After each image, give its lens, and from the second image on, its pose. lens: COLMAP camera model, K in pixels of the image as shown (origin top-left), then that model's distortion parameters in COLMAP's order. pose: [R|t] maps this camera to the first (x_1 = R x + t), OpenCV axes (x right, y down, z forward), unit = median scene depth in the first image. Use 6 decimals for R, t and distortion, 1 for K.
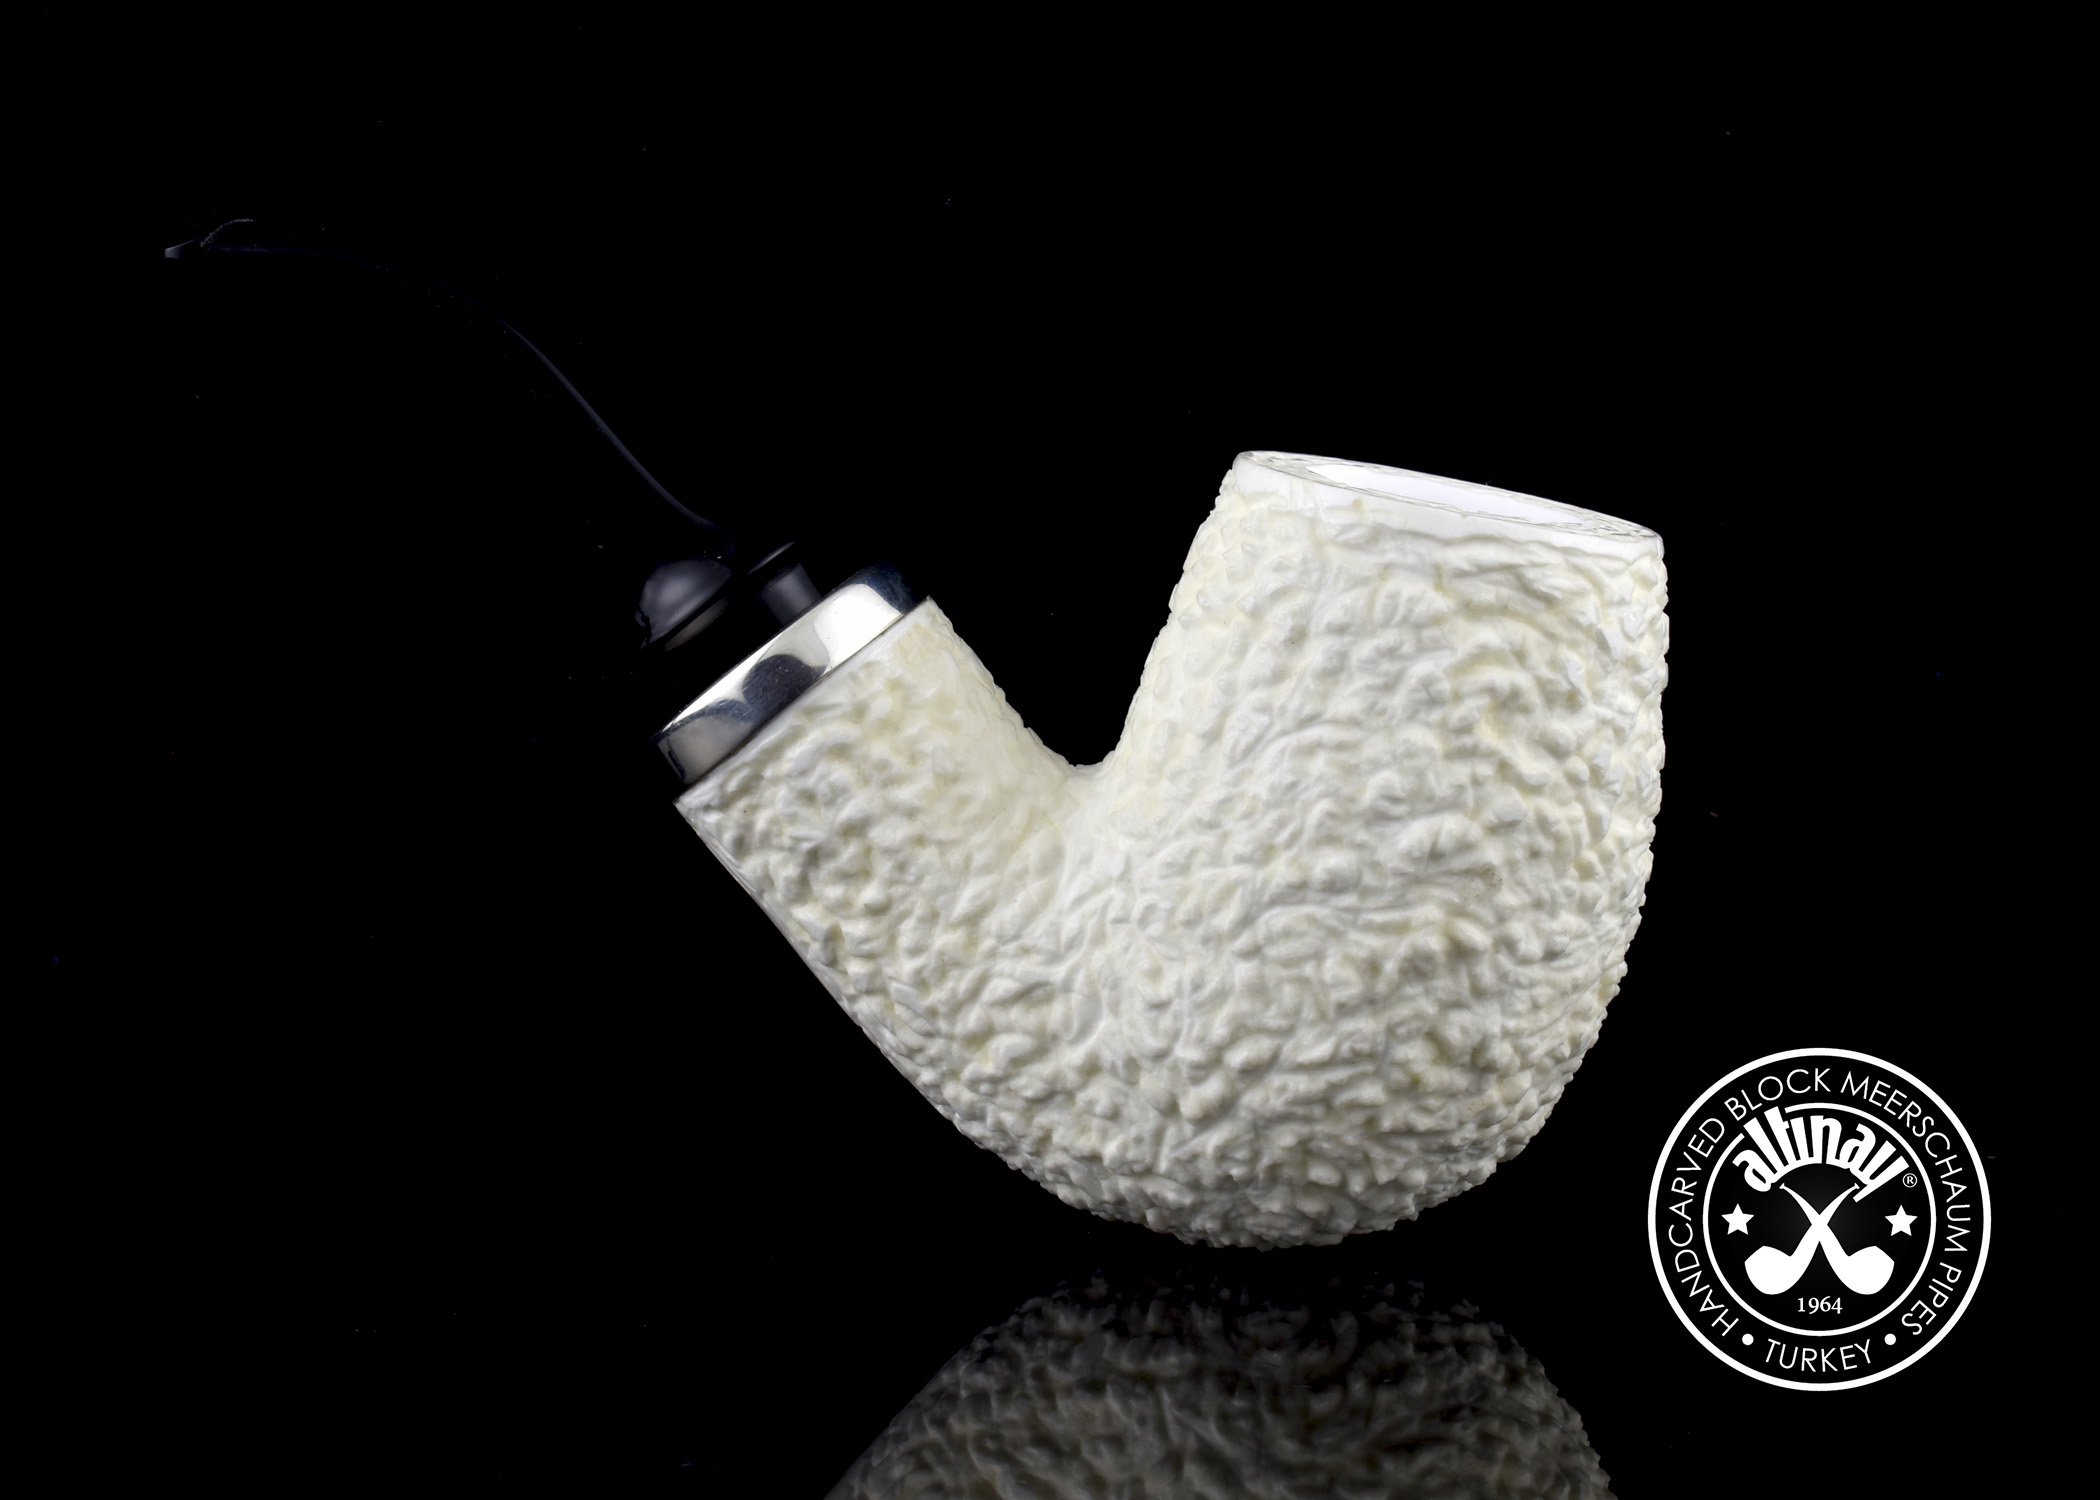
lens RADIAL K [[4743.0, 0, 1050.0], [0, 4743.0, 750.0], [0, 0, 1]] dist [0.016226, 0.054527]
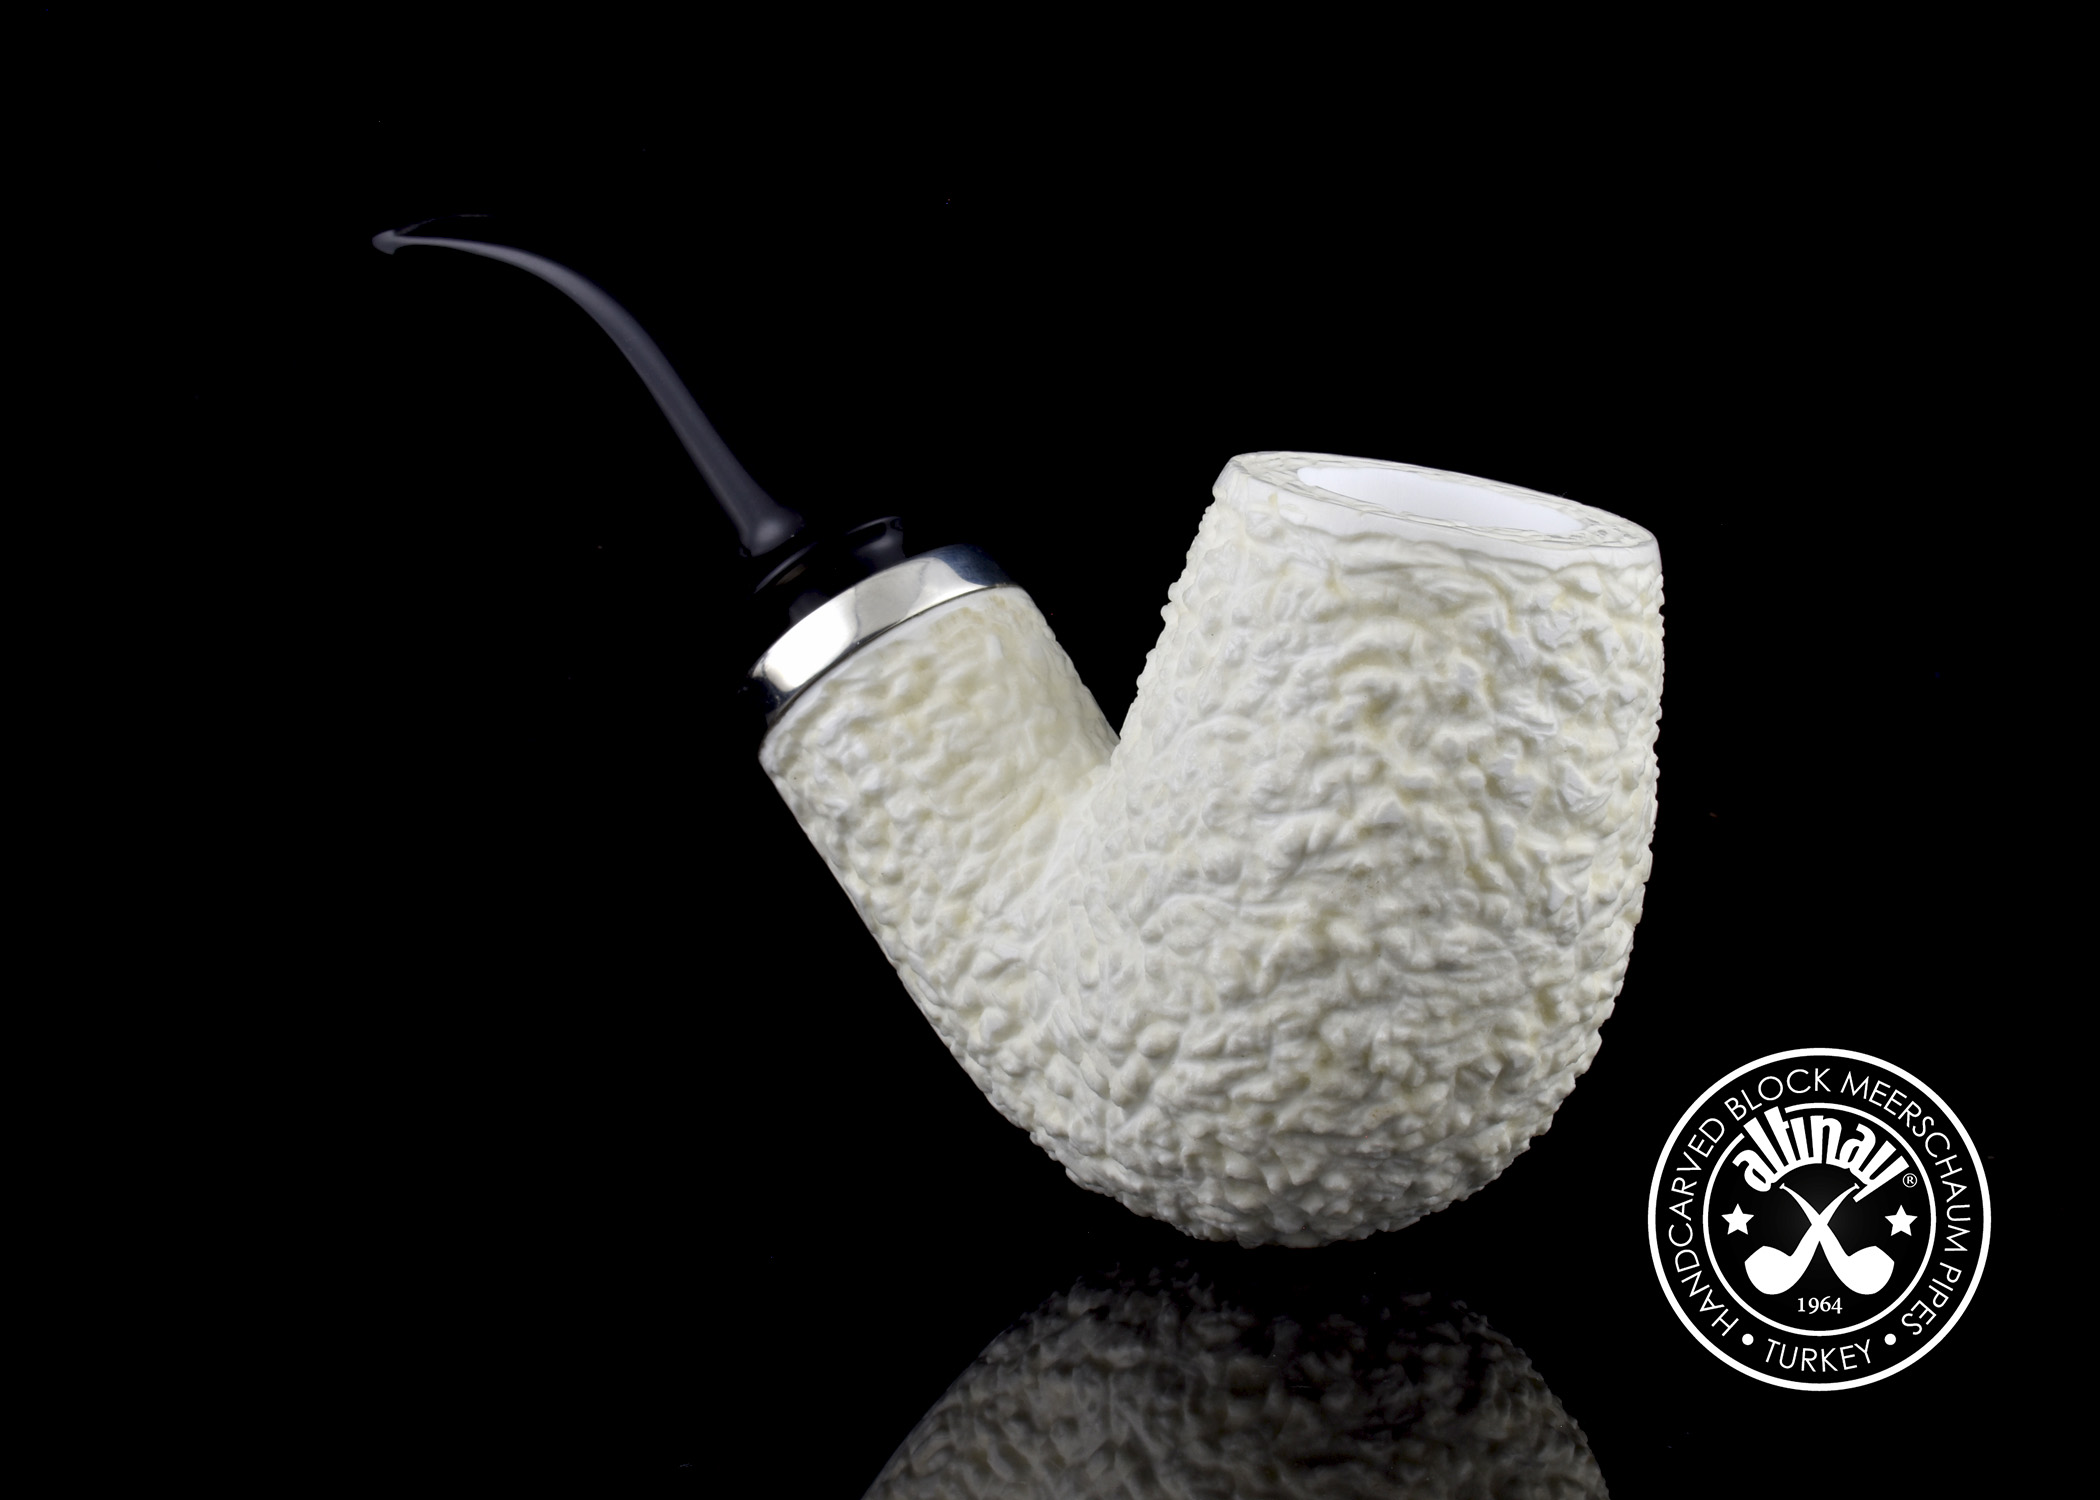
lens RADIAL K [[4743.0, 0, 1050.0], [0, 4743.0, 750.0], [0, 0, 1]] dist [0.016226, 0.054527]
pose [[0.904997, 0.057846, -0.421468, 0.442686], [-0.072376, 0.997205, -0.018544, 0.022908], [0.419217, 0.047286, 0.906654, 0.072032]]
